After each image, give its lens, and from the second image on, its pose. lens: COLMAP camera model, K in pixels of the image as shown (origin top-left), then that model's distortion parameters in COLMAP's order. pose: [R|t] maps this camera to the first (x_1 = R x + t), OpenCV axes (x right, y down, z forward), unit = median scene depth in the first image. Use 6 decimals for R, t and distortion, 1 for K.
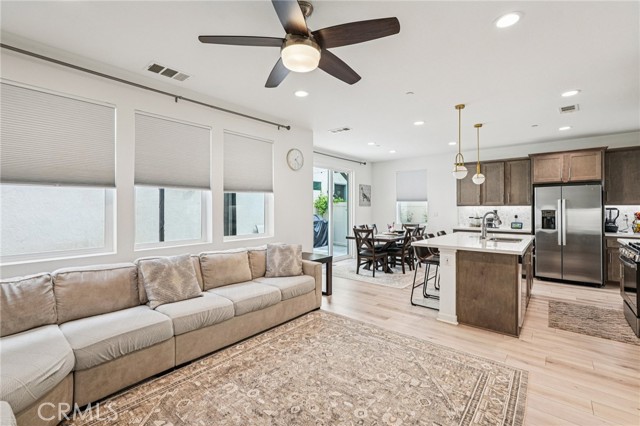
lens RADIAL K [[281.9, 0, 318.5], [0, 281.9, 209.8], [0, 0, 1]] dist [-0.001058, 0.001164]
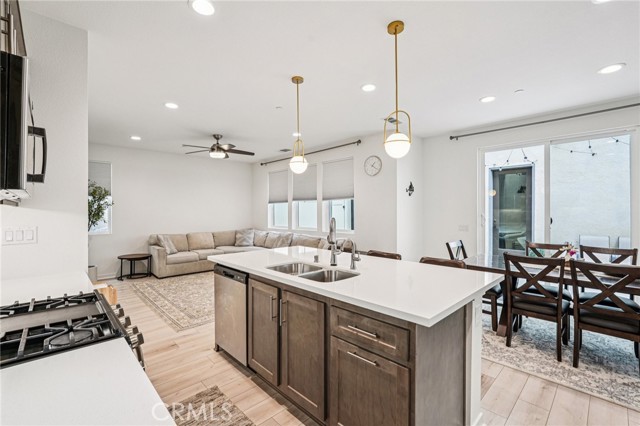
lens RADIAL K [[281.9, 0, 320.6], [0, 281.9, 210.4], [0, 0, 1]] dist [-0.001058, 0.001164]
pose [[-0.100892, 0.000951, -0.994897, 1.966130], [-0.001381, 0.999998, 0.001096, -0.015603], [0.994896, 0.001484, -0.100891, 1.766913]]
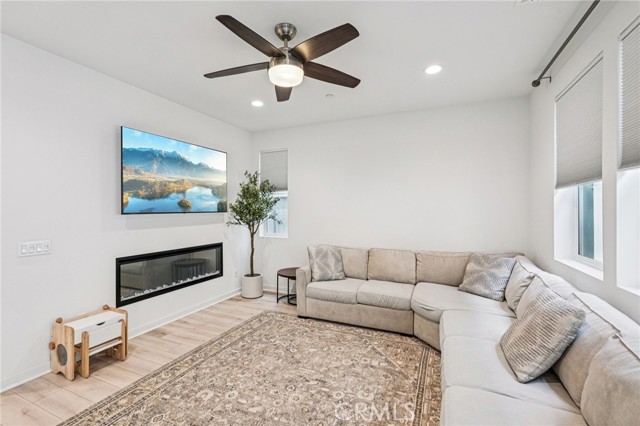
lens RADIAL K [[281.9, 0, 317.6], [0, 281.9, 209.2], [0, 0, 1]] dist [-0.001058, 0.001164]
pose [[-0.962320, 0.002767, -0.271906, 0.095051], [0.001541, 0.999988, 0.004722, -0.014231], [0.271916, 0.004125, -0.962312, 1.656403]]
